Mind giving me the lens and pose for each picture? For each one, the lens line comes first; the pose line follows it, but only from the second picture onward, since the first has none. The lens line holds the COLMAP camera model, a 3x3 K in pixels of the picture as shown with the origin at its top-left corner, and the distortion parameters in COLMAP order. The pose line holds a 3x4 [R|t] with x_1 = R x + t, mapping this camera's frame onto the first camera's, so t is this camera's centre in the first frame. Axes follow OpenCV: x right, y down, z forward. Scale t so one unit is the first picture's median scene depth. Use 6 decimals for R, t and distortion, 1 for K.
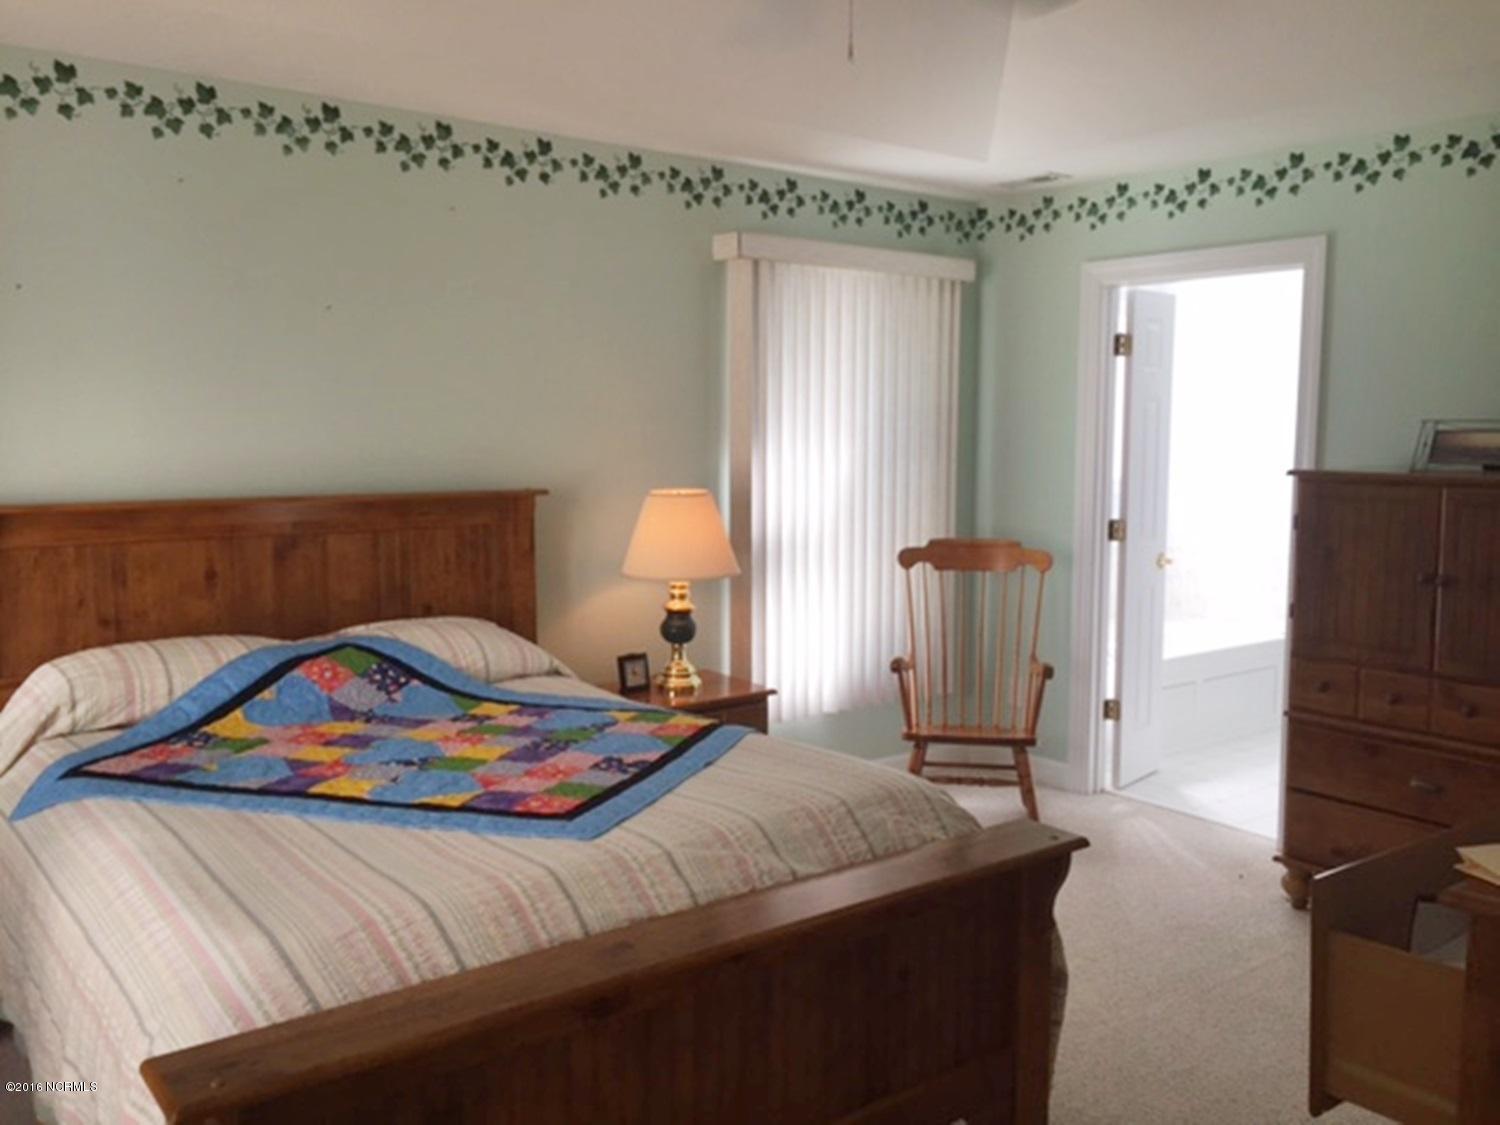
lens RADIAL K [[1287.1, 0, 750.0], [0, 1287.1, 562.5], [0, 0, 1]] dist [0.082896, -0.110243]
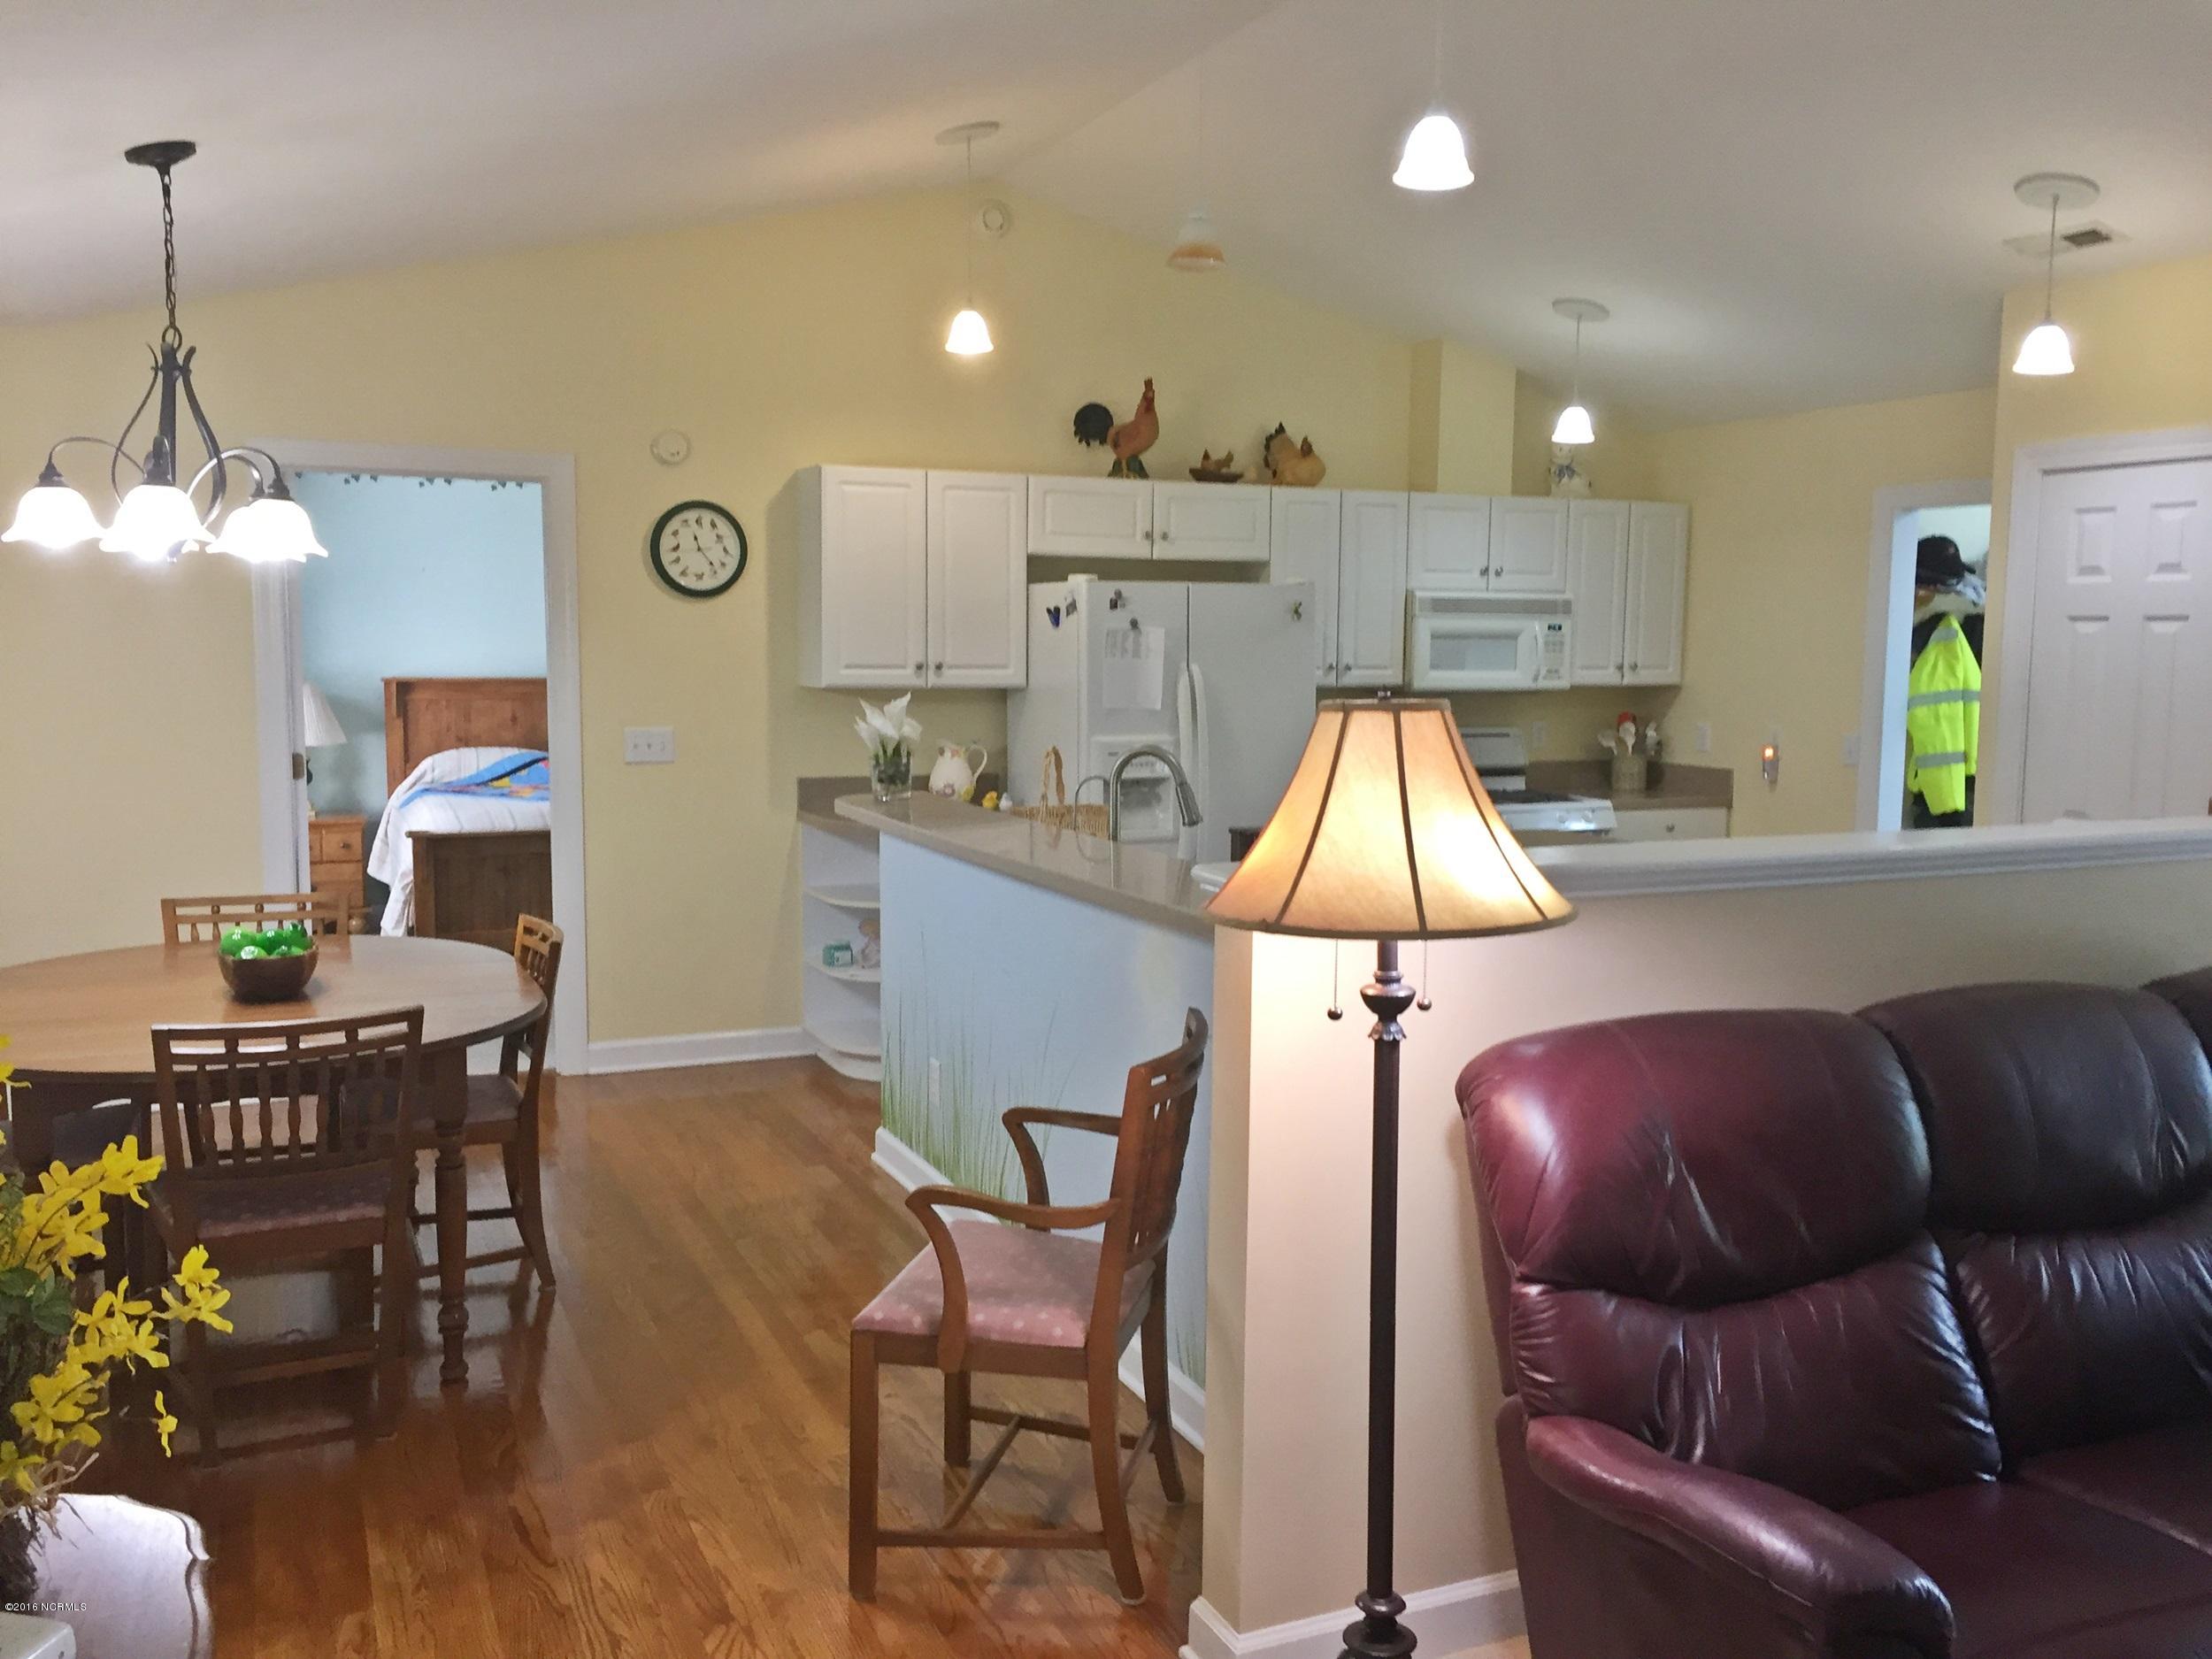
lens RADIAL K [[1898.0, 0, 1106.0], [0, 1898.0, 829.5], [0, 0, 1]] dist [0.082896, -0.110243]
pose [[0.969645, 0.034199, -0.242114, 1.220927], [-0.032070, 0.999405, 0.012730, 0.119190], [0.242406, -0.004579, 0.970164, -1.659791]]
